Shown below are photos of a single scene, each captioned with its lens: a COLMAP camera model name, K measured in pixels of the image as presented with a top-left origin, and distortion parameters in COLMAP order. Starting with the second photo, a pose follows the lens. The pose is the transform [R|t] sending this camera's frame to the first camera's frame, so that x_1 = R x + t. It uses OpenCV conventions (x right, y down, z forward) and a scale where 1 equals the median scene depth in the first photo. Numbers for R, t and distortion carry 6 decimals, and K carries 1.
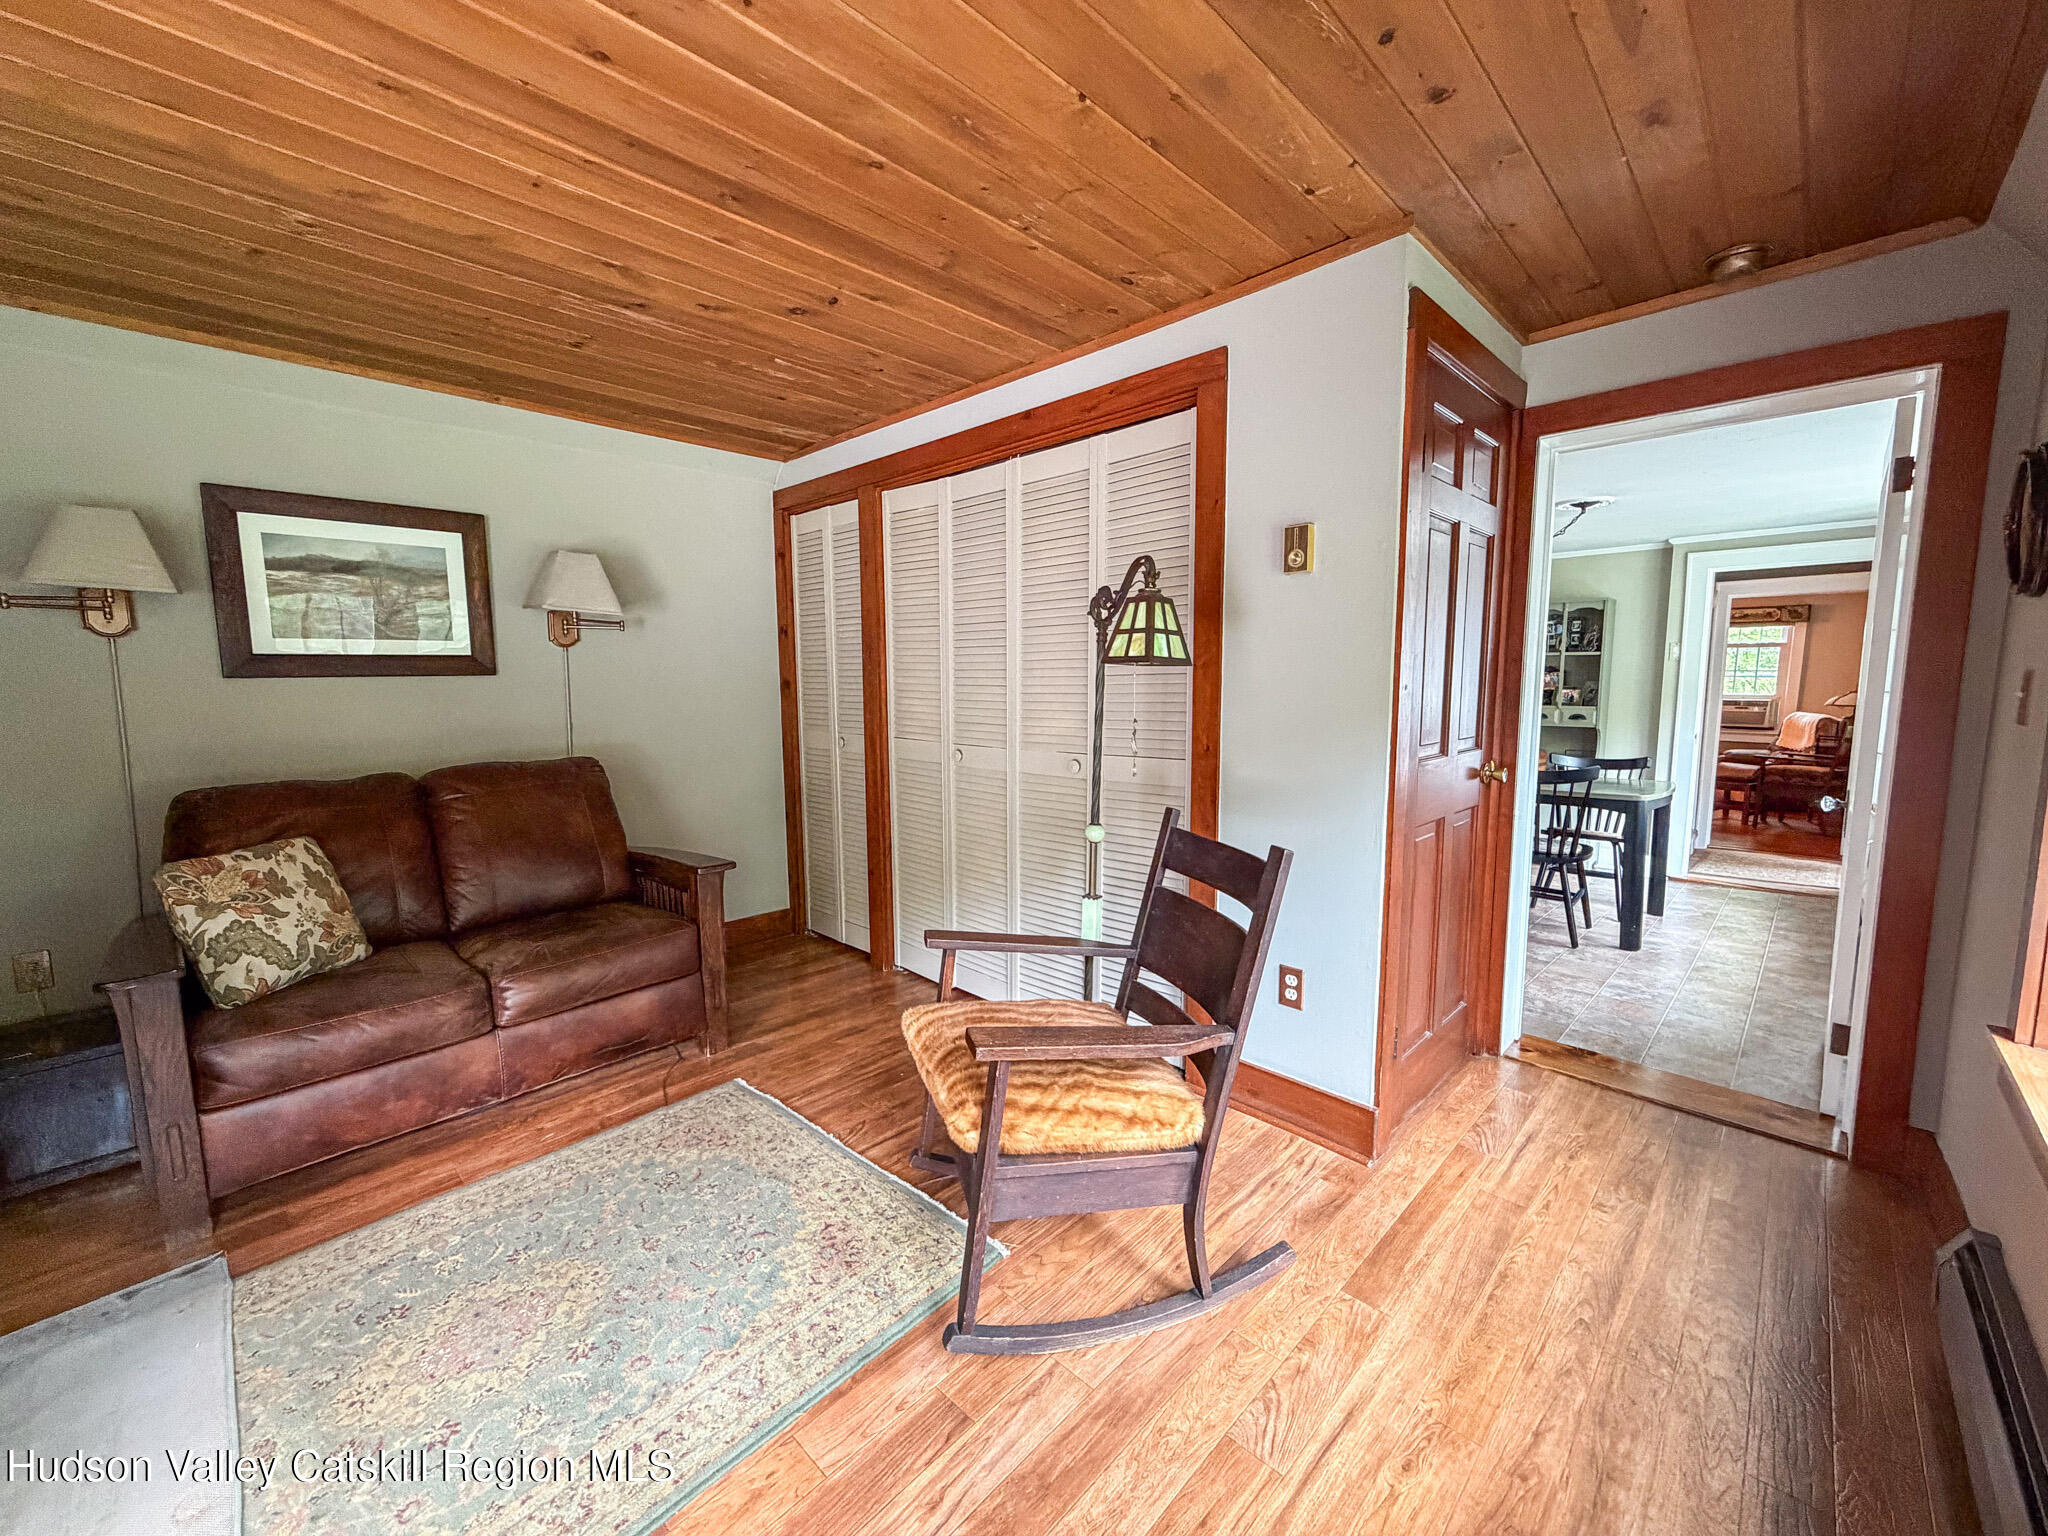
lens RADIAL K [[823.6, 0, 1024.0], [0, 823.6, 768.0], [0, 0, 1]] dist [0.000930, 0.000088]
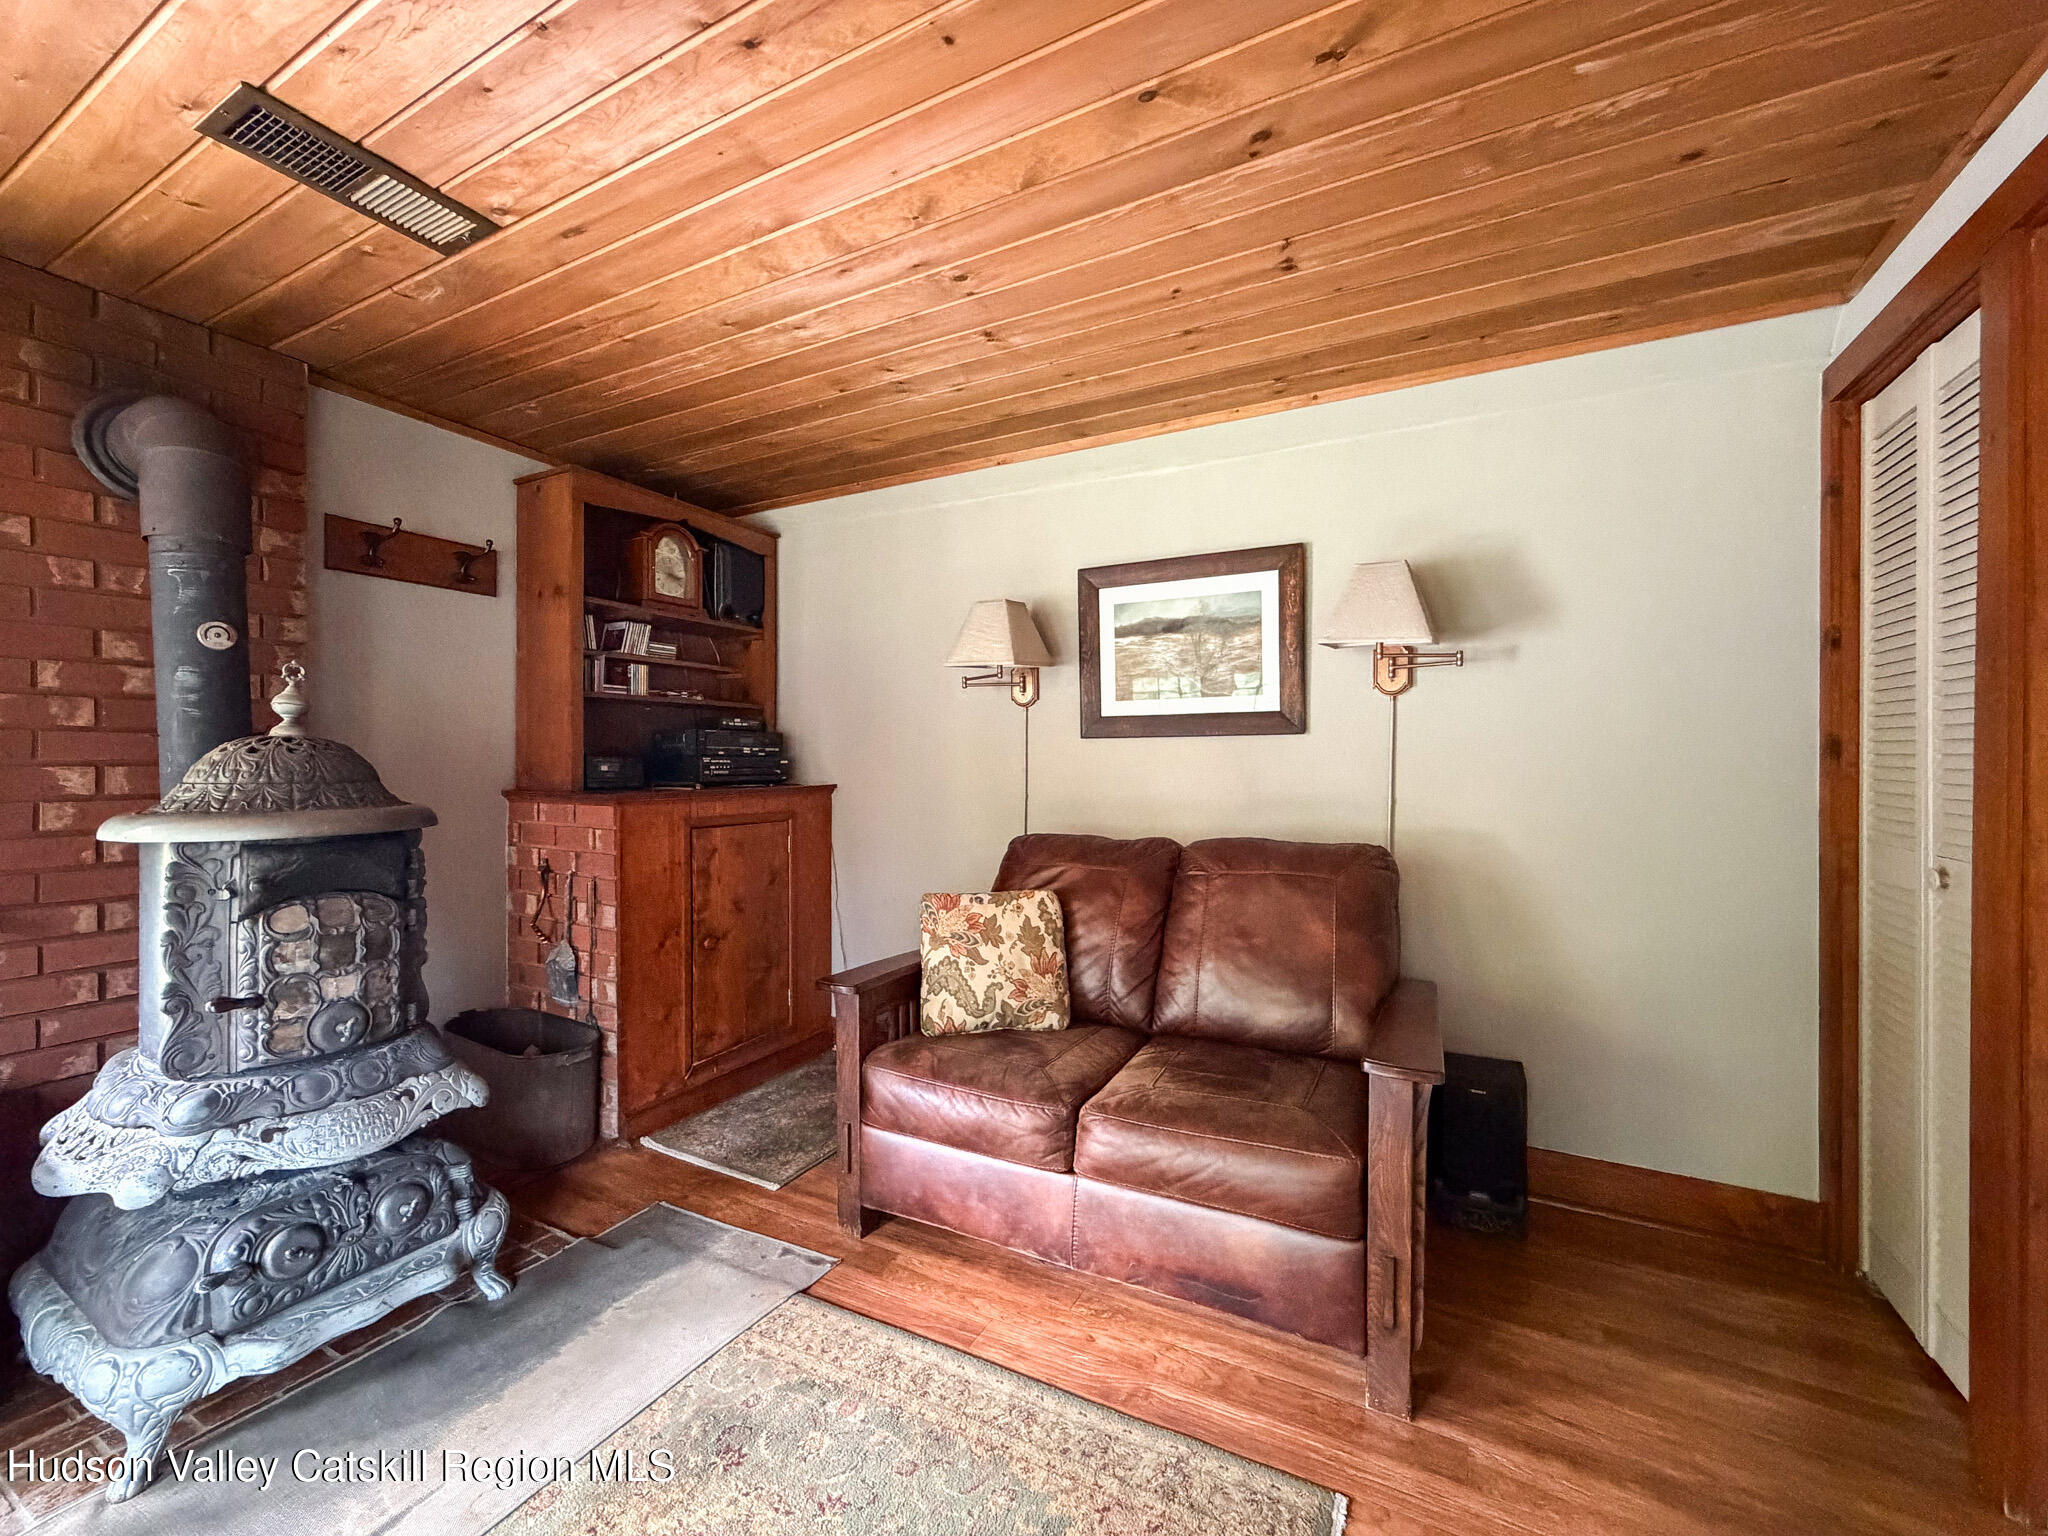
lens RADIAL K [[823.6, 0, 1024.0], [0, 823.6, 768.0], [0, 0, 1]] dist [0.000930, 0.000088]
pose [[0.272308, 0.017414, -0.962052, 0.086979], [-0.108242, 0.994044, -0.012644, -0.047534], [0.956102, 0.107577, 0.272571, 0.634029]]
